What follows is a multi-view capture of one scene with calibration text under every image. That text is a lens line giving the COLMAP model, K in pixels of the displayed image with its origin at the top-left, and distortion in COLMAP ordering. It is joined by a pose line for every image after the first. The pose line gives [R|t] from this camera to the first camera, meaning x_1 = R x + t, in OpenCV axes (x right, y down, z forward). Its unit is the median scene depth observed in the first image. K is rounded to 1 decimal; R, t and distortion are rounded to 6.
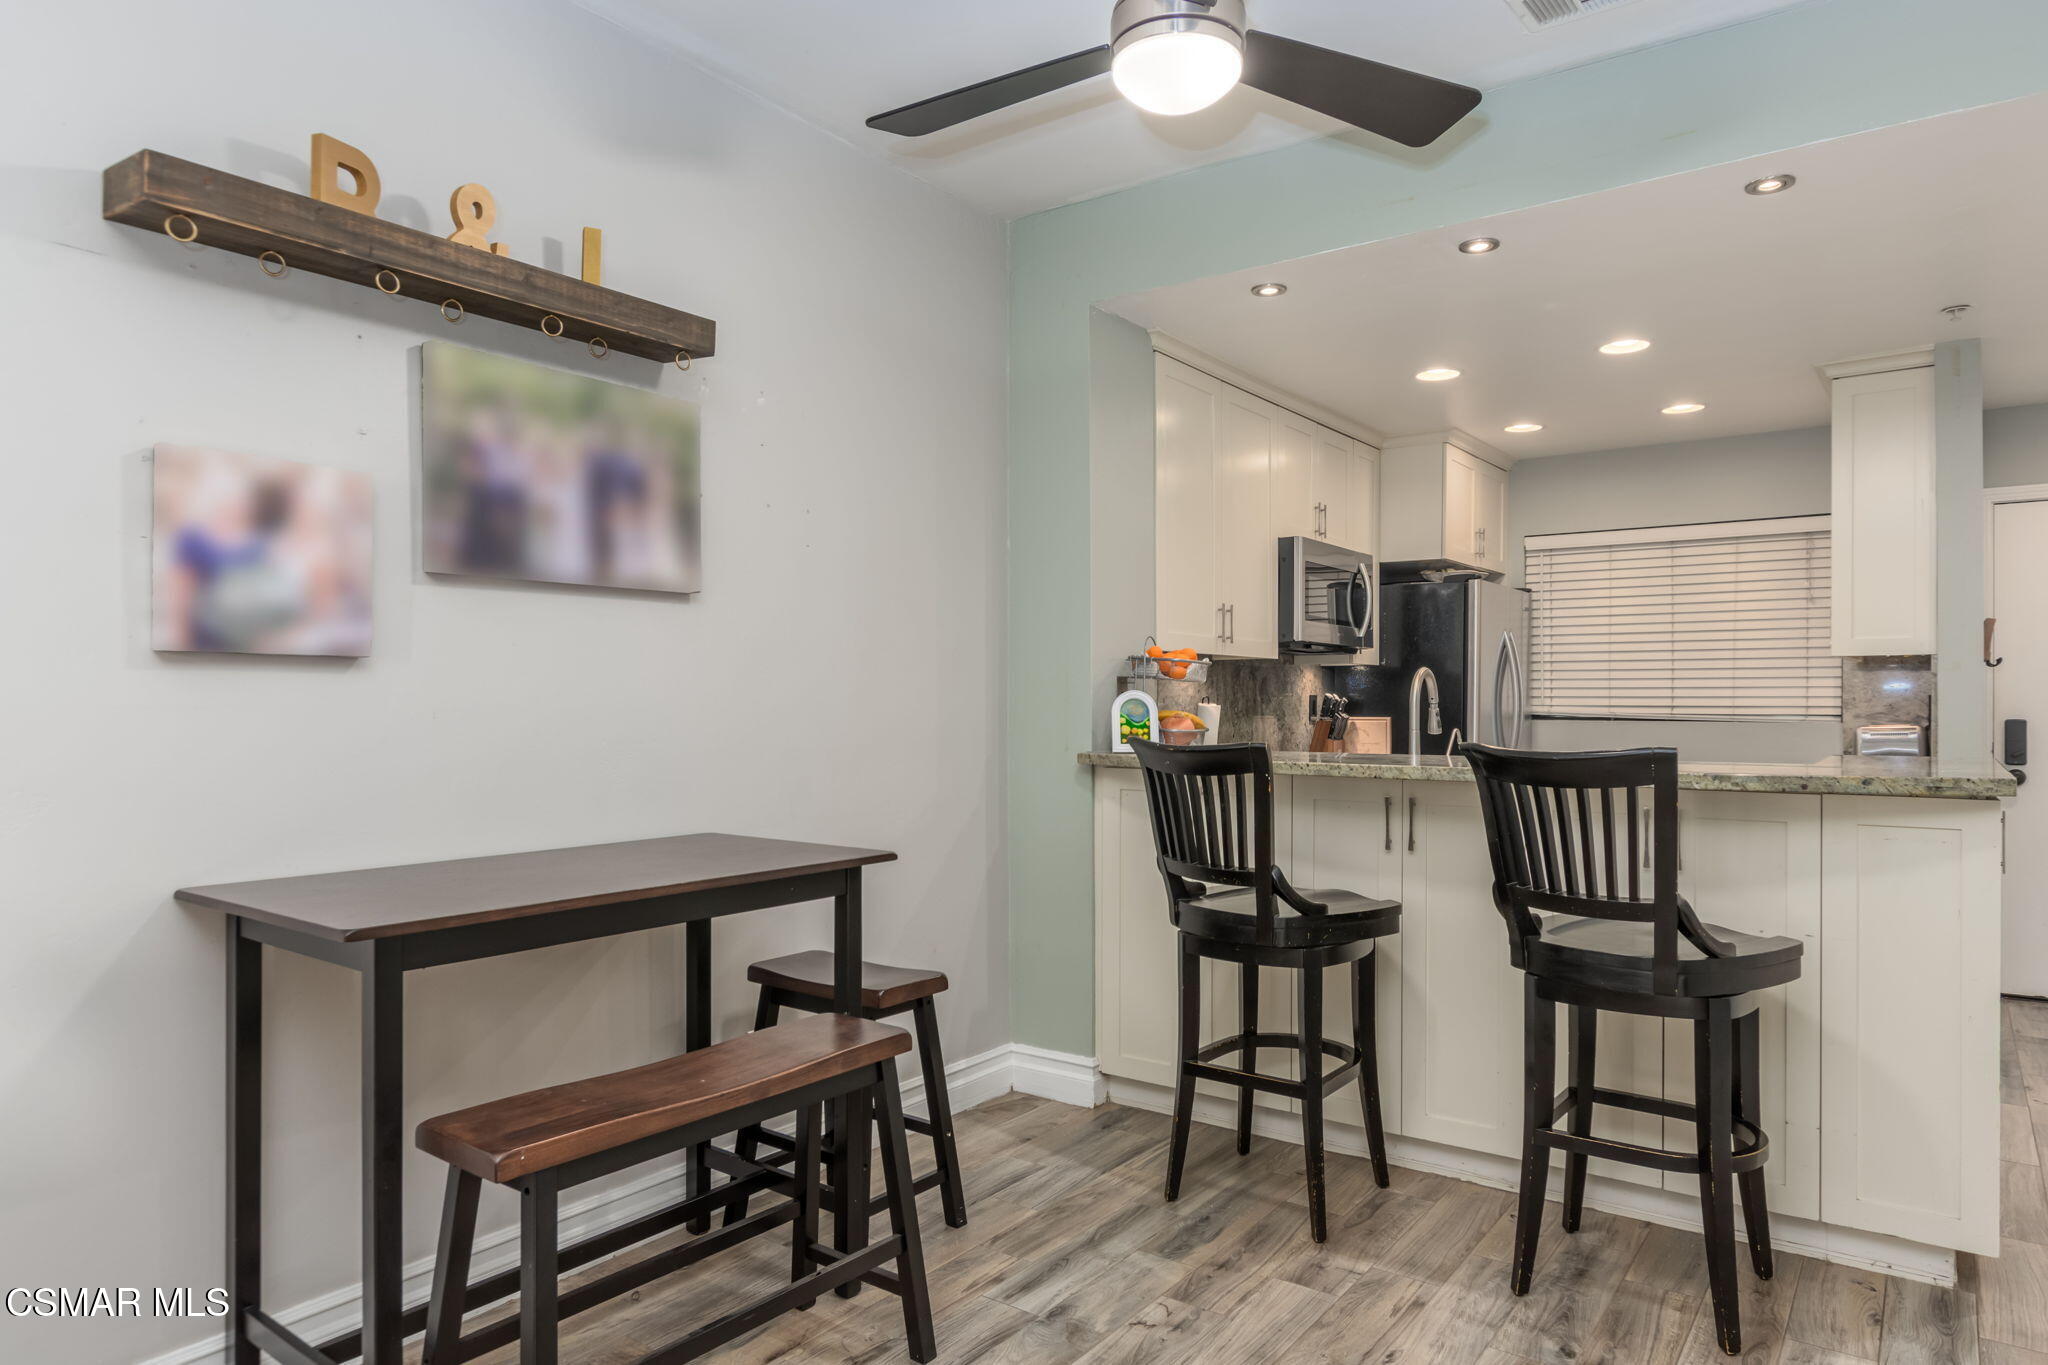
lens RADIAL K [[1278.0, 0, 1028.2], [0, 1278.0, 702.4], [0, 0, 1]] dist [-0.001697, 0.005519]
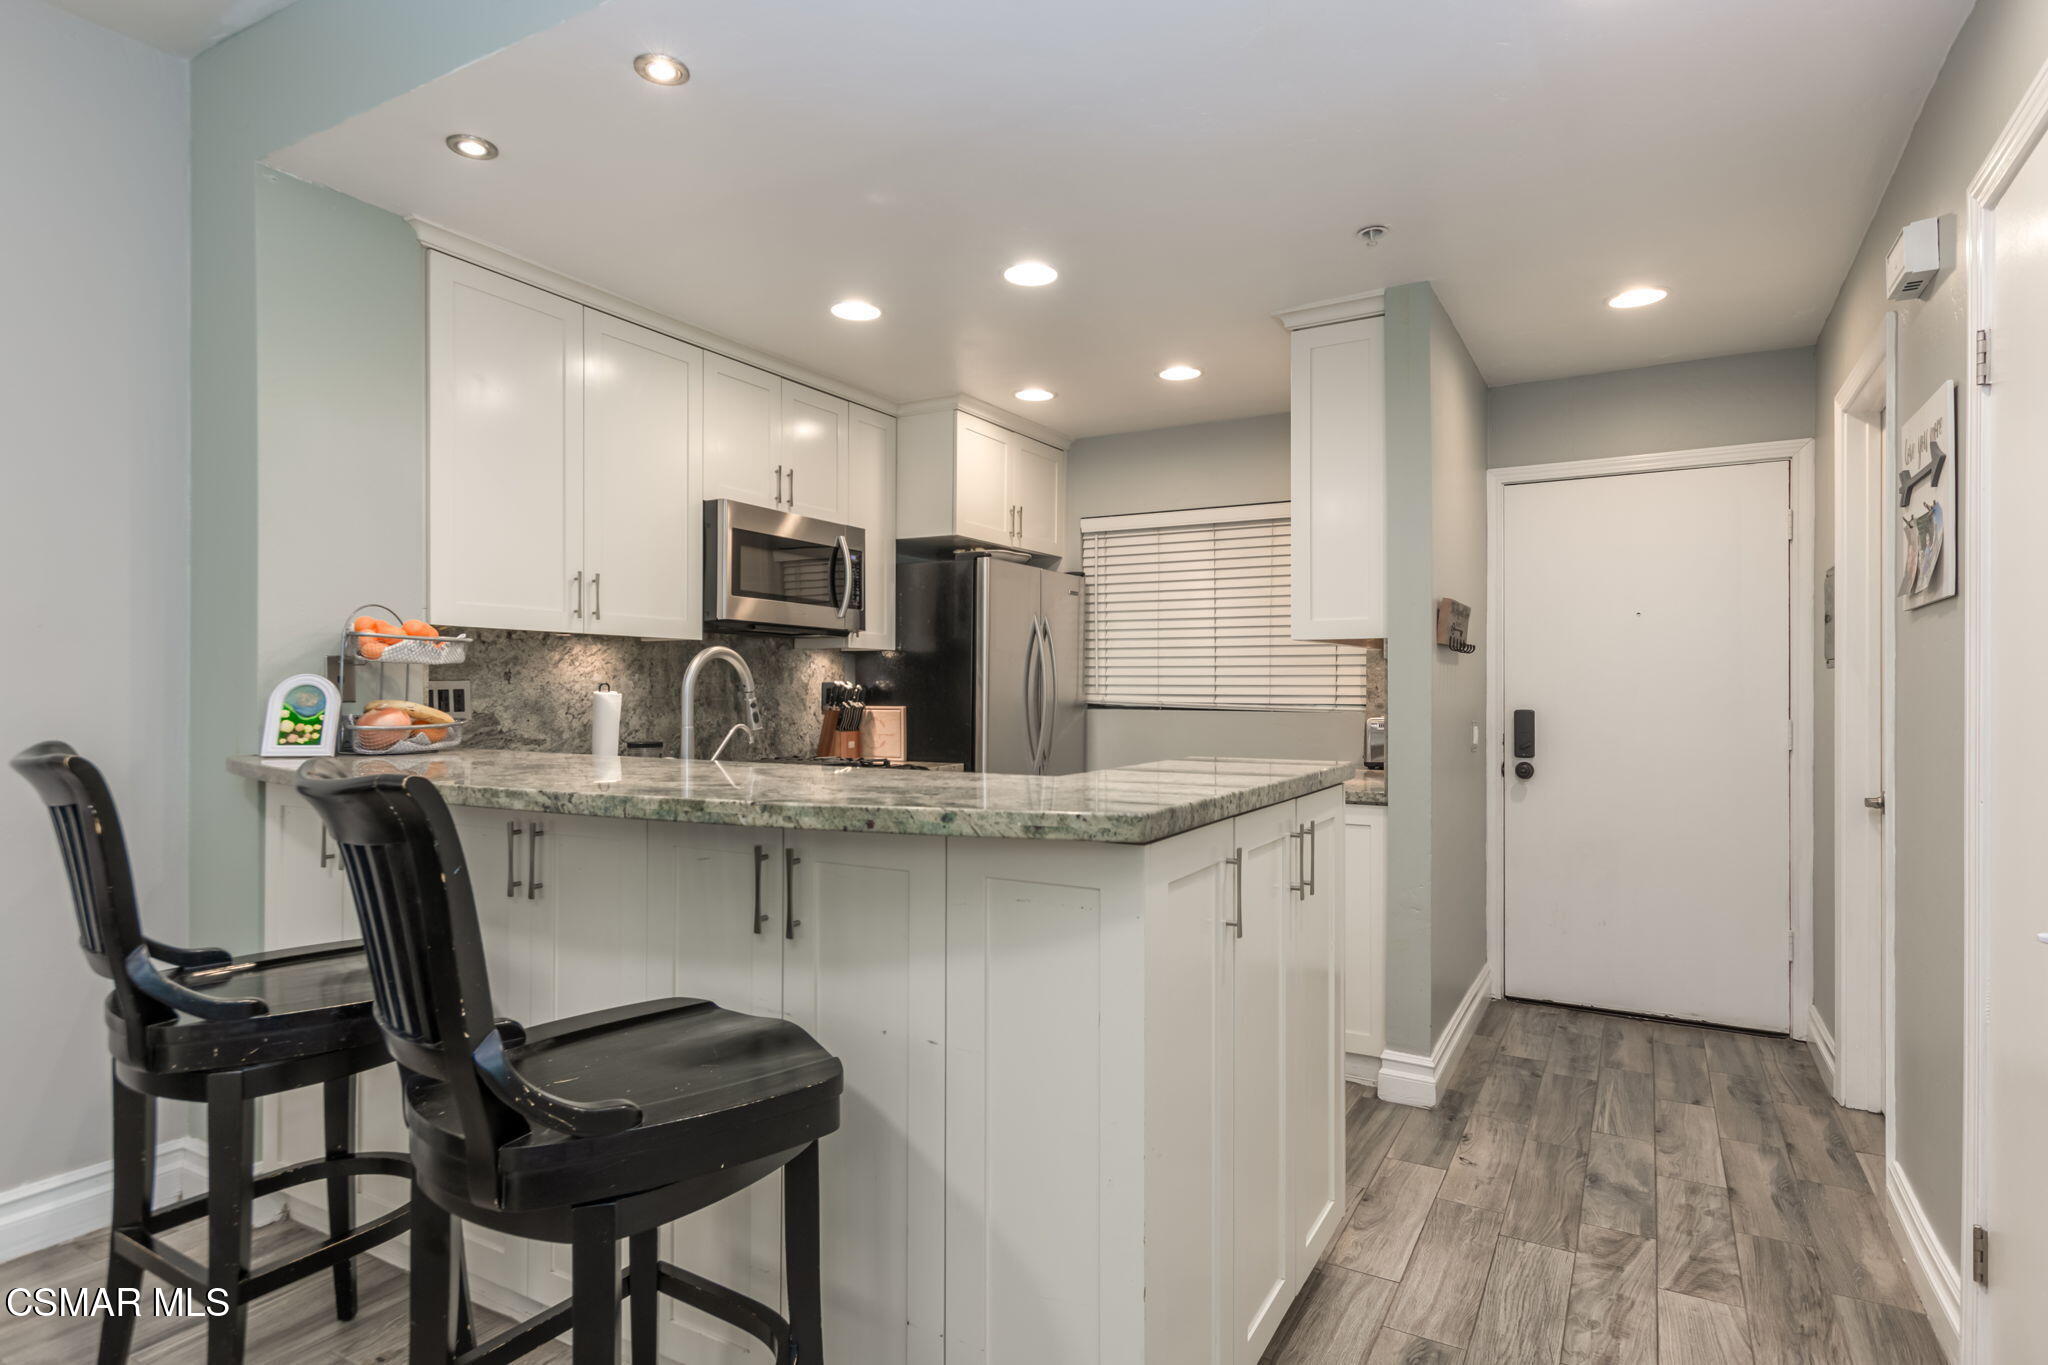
lens RADIAL K [[1098.3, 0, 1018.5], [0, 1098.3, 683.1], [0, 0, 1]] dist [0.006599, -0.000135]
pose [[0.994564, 0.003127, 0.104082, 0.303954], [-0.002500, 0.999978, -0.006153, -0.000725], [-0.104099, 0.005859, 0.994550, 0.216466]]
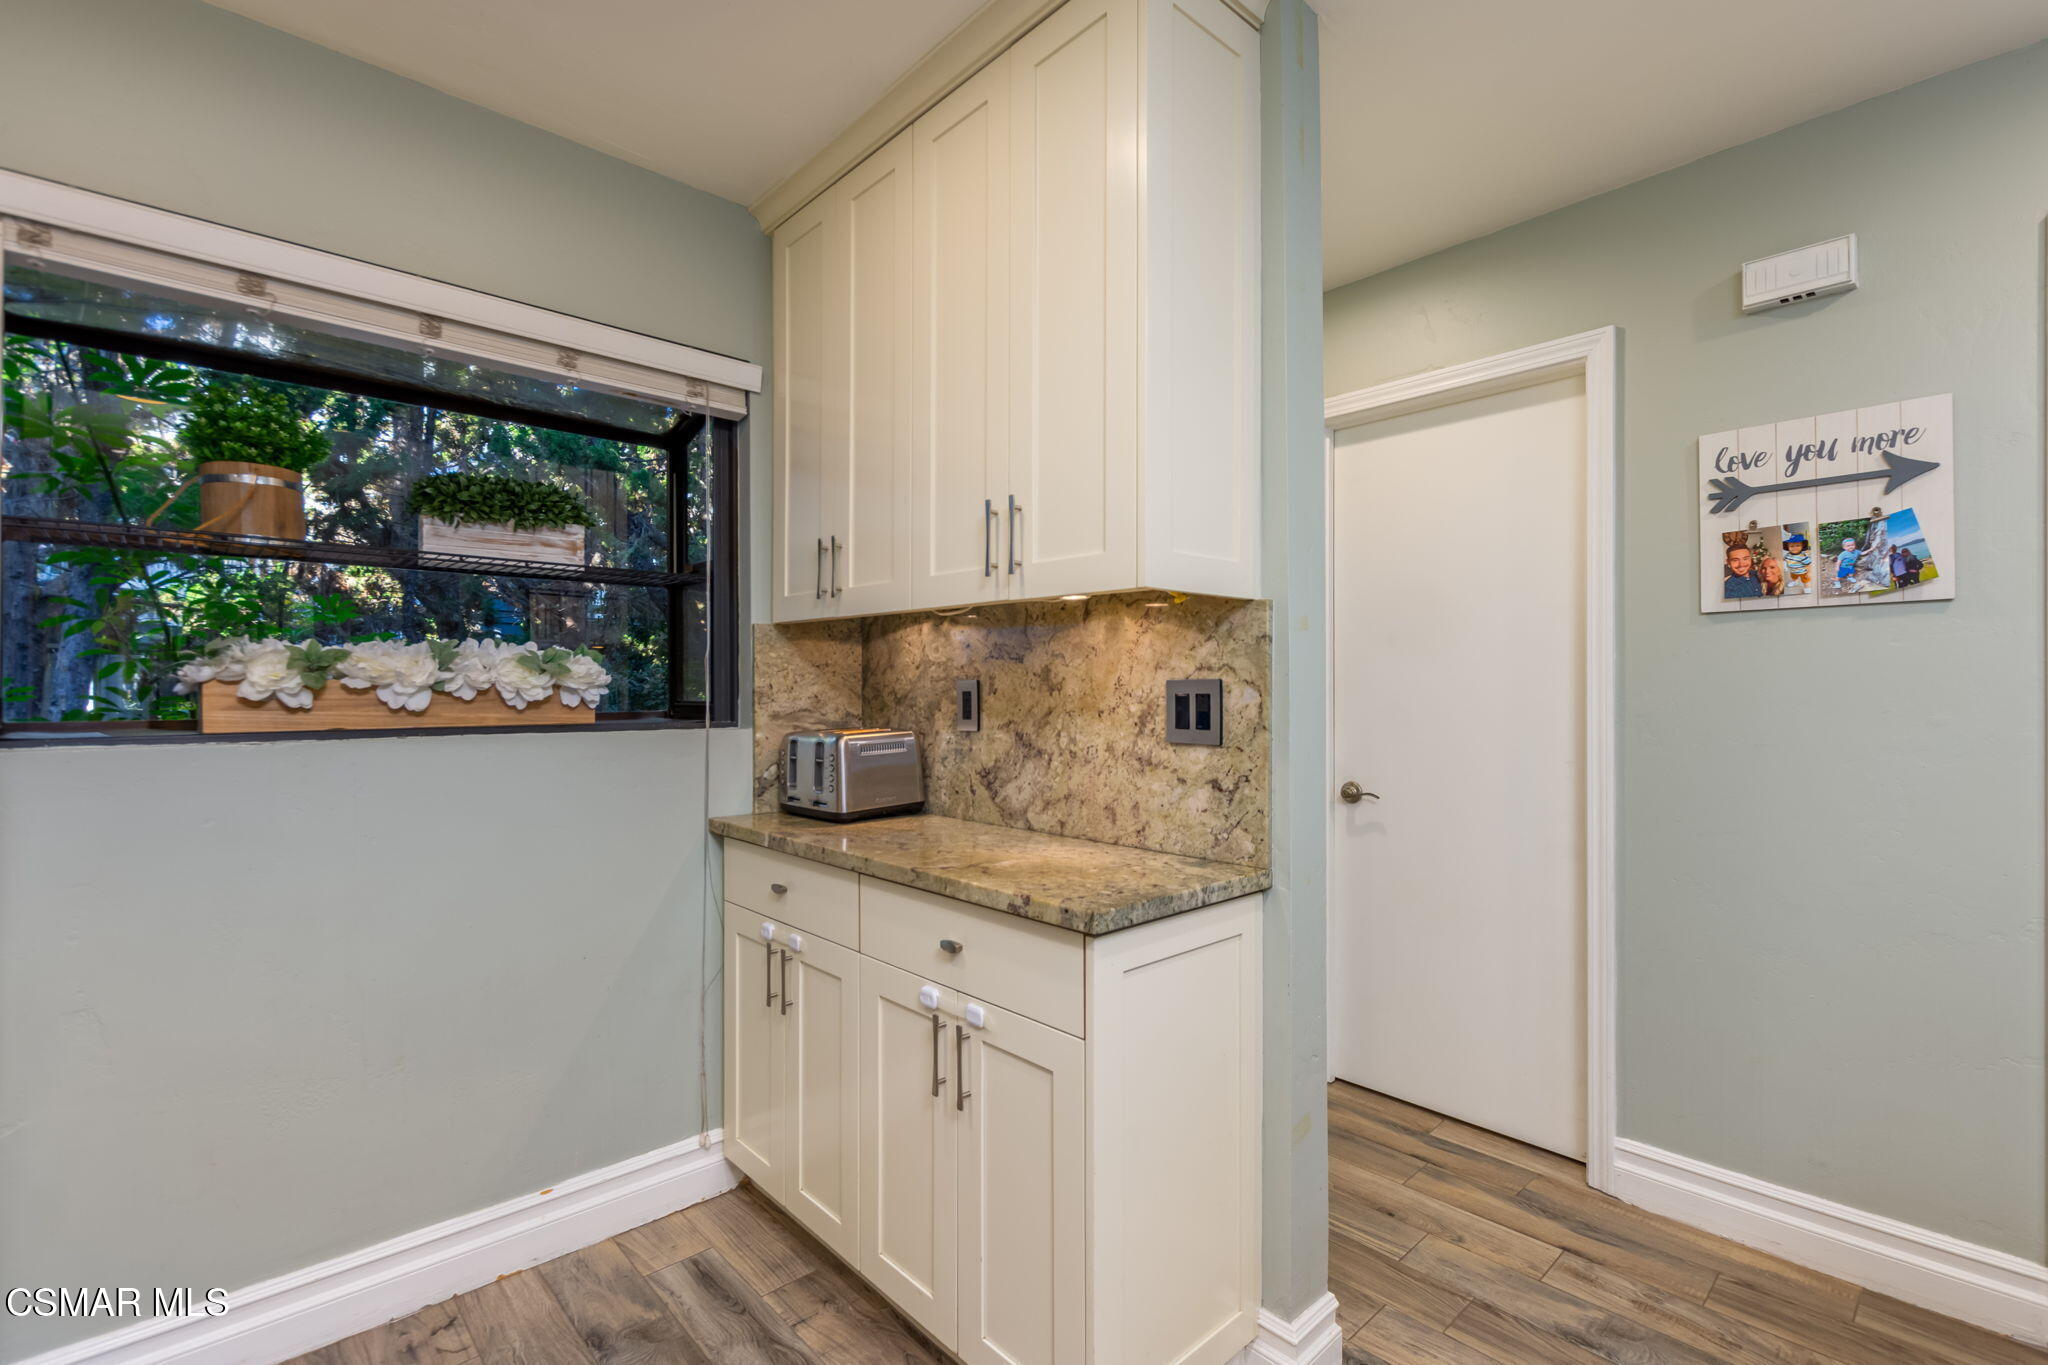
lens RADIAL K [[919.5, 0, 1021.2], [0, 919.5, 685.2], [0, 0, 1]] dist [0.005205, -0.000426]
pose [[0.194875, 0.005596, 0.980812, 0.268264], [0.001089, 0.999982, -0.005922, -0.000764], [-0.980827, 0.002223, 0.194865, 0.828111]]
